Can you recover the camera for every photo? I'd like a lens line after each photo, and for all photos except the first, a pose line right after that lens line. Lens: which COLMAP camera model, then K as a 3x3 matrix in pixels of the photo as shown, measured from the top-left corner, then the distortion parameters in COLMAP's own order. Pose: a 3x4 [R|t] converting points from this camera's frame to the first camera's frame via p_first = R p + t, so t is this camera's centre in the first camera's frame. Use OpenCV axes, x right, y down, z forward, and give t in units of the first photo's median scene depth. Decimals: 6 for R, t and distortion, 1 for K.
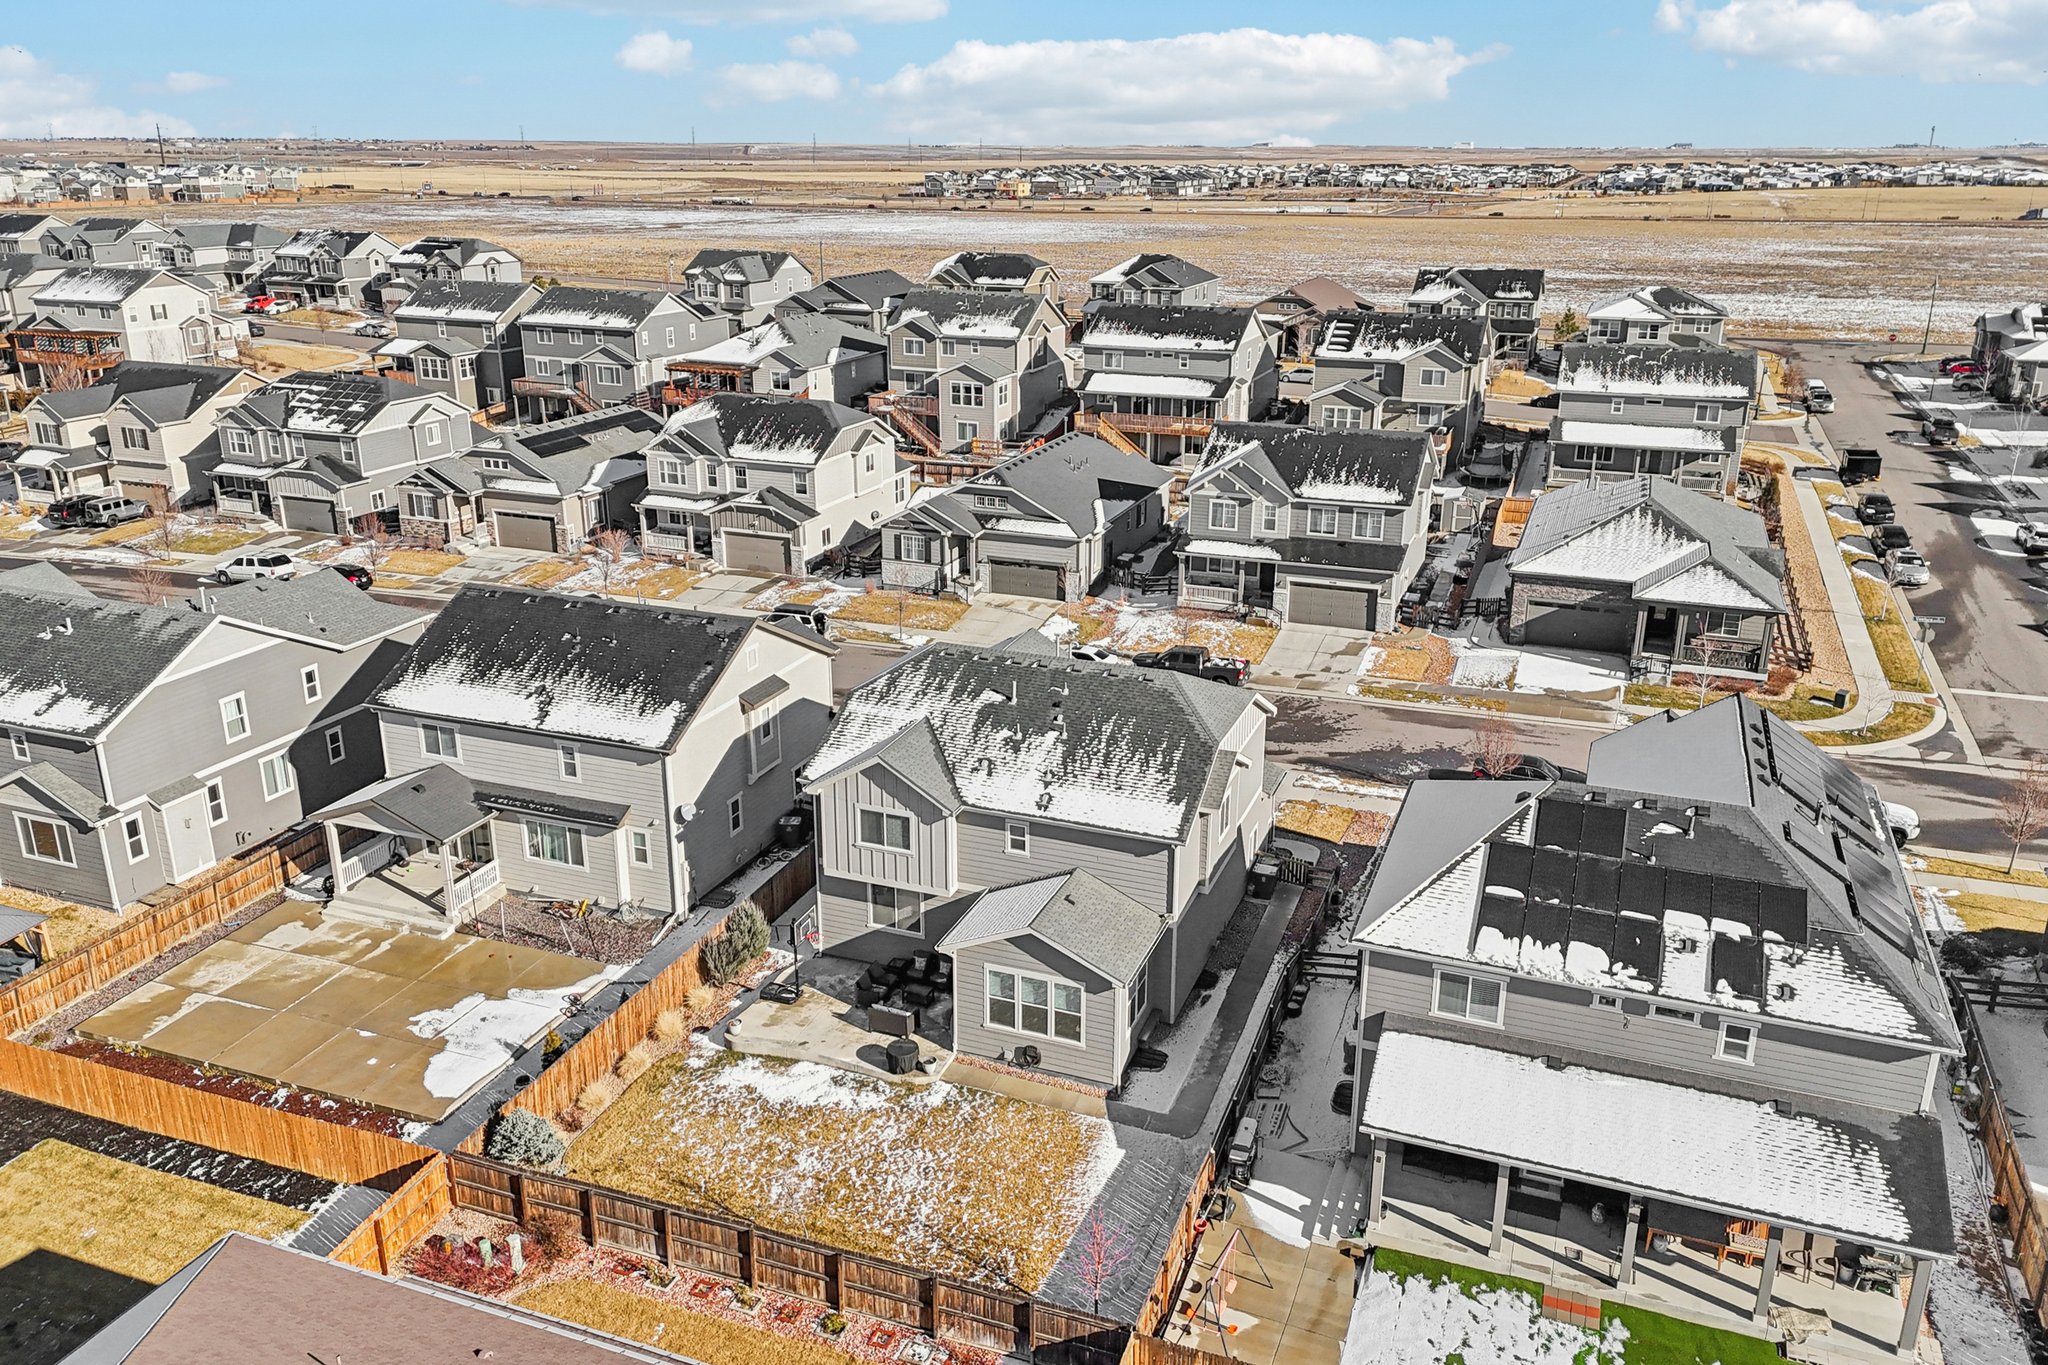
lens RADIAL K [[1597.5, 0, 1028.6], [0, 1597.5, 632.0], [0, 0, 1]] dist [0.077941, -0.065034]
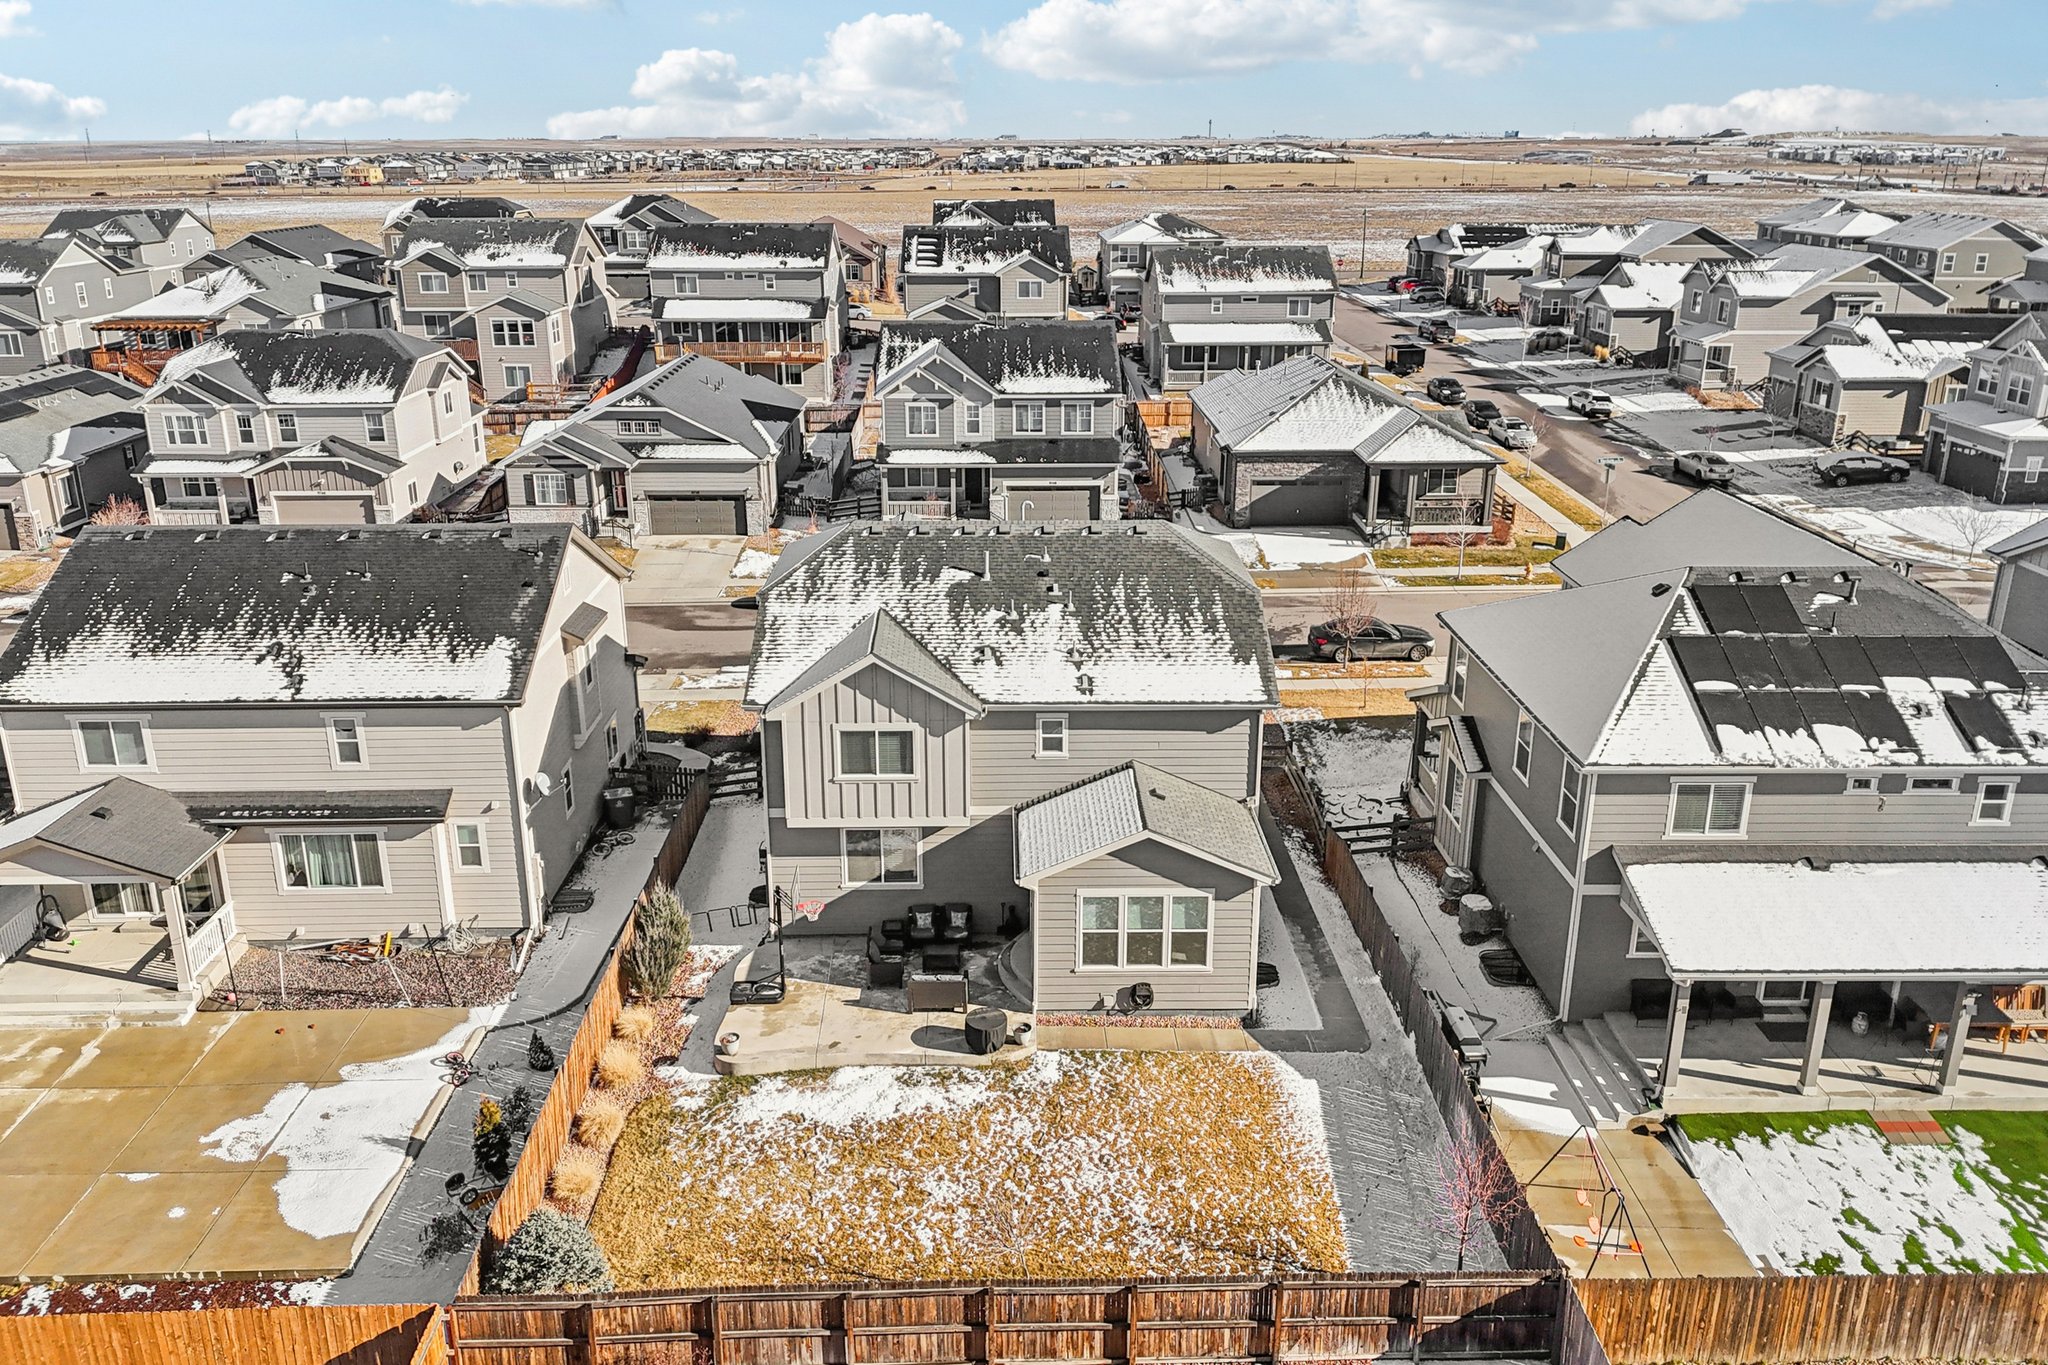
lens RADIAL K [[1597.5, 0, 1028.6], [0, 1597.5, 632.0], [0, 0, 1]] dist [0.077941, -0.065034]
pose [[0.925221, -0.114249, 0.361818, -0.247604], [0.113562, 0.993259, 0.023240, 0.047971], [-0.362034, 0.019587, 0.931959, 0.219381]]
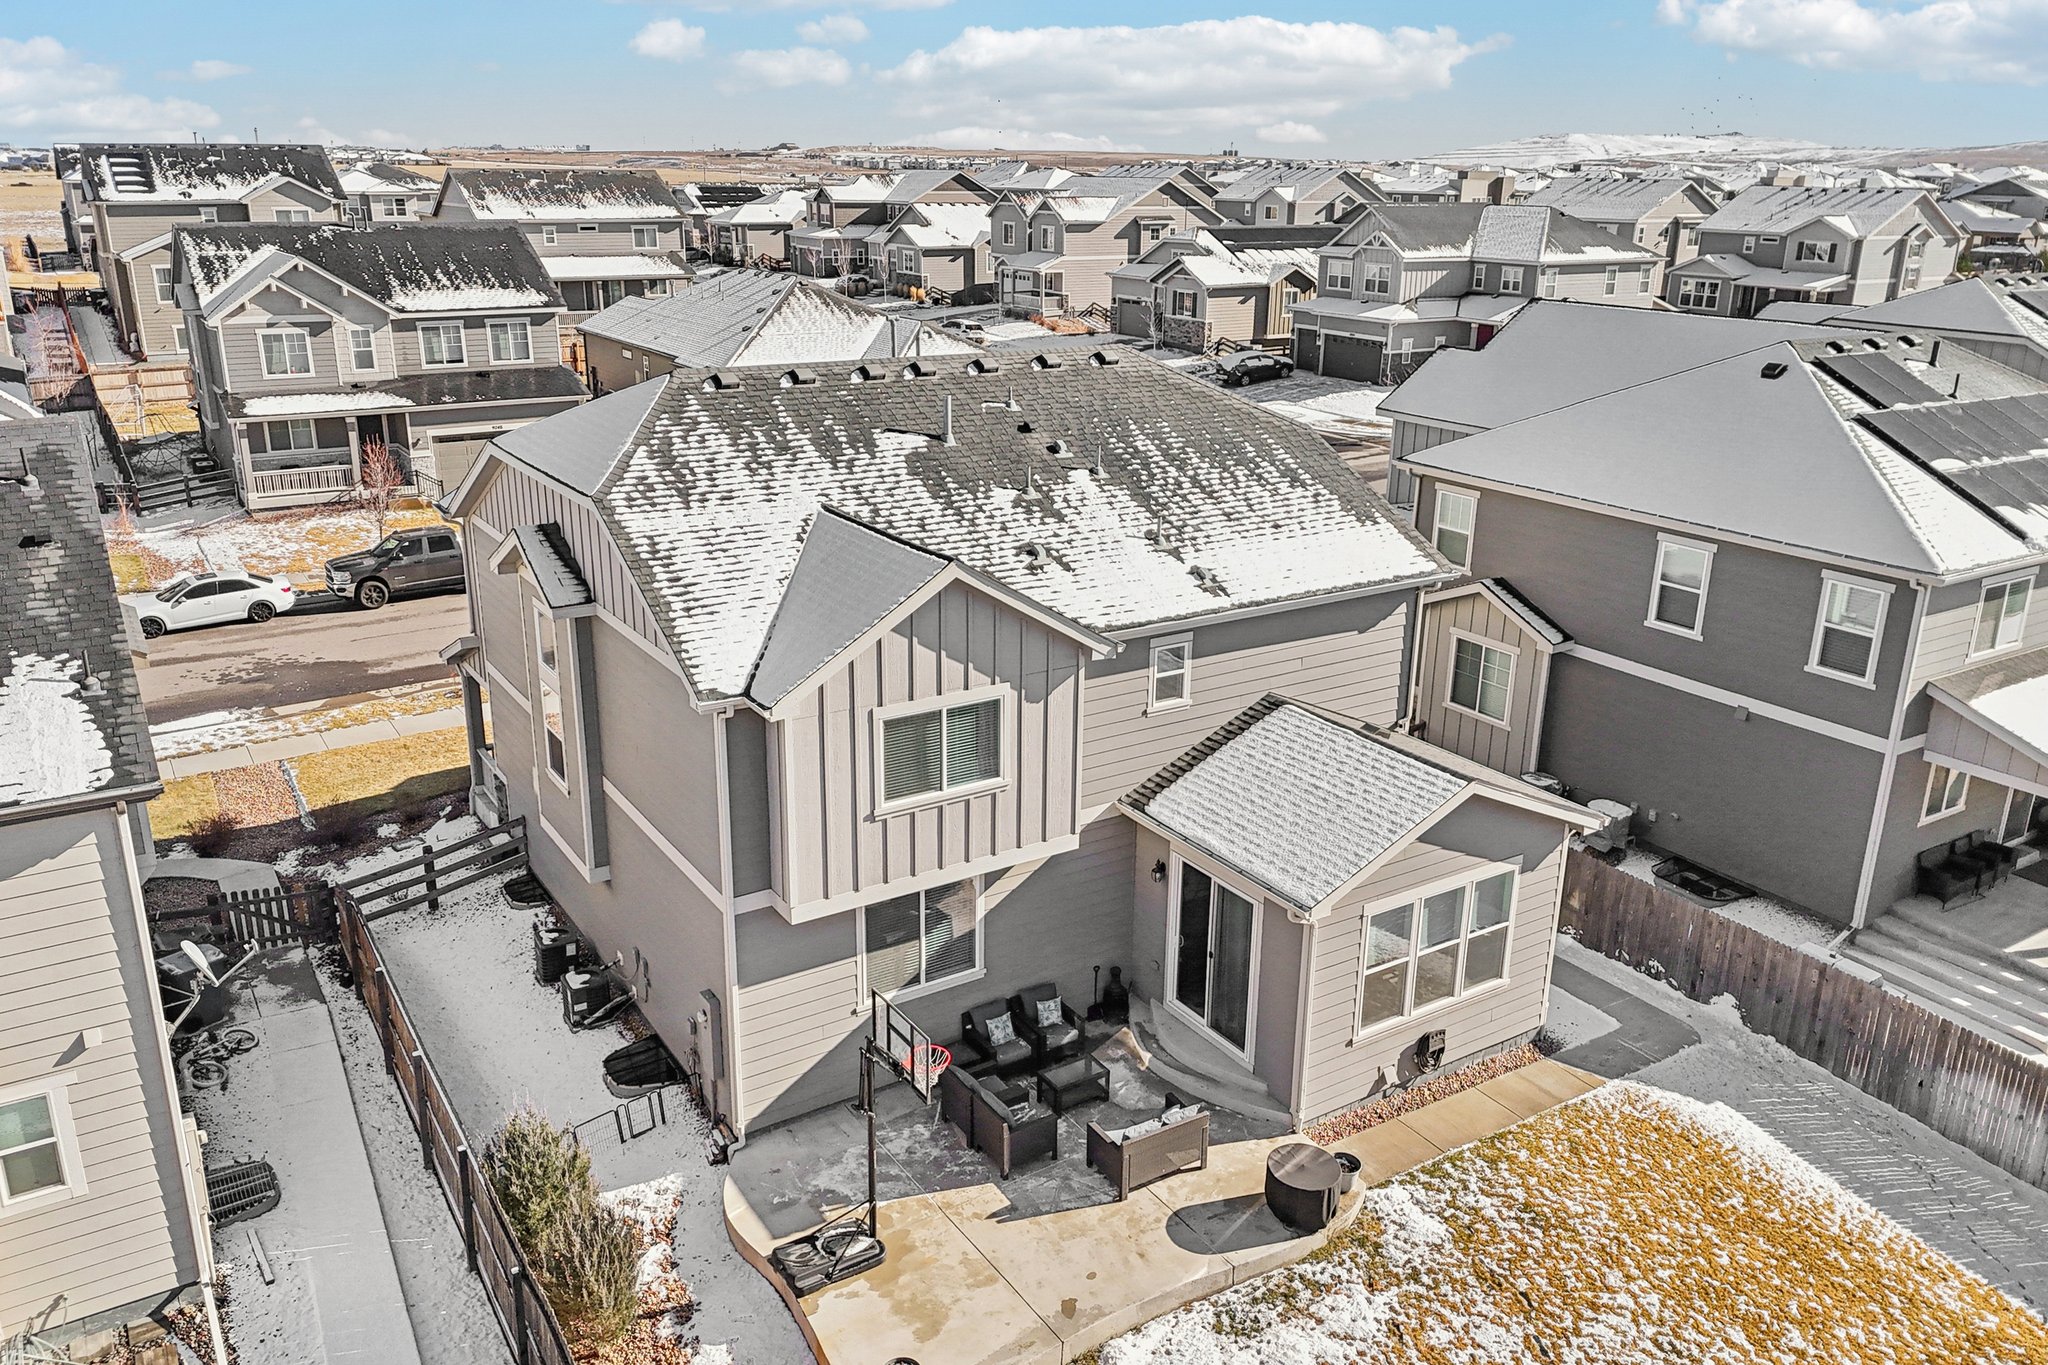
lens RADIAL K [[1538.0, 0, 1013.1], [0, 1538.0, 680.3], [0, 0, 1]] dist [0.107819, -0.154408]
pose [[0.596390, -0.255188, 0.761051, -0.319953], [0.231650, 0.962497, 0.141204, 0.045575], [-0.768542, 0.092084, 0.633138, 0.618256]]
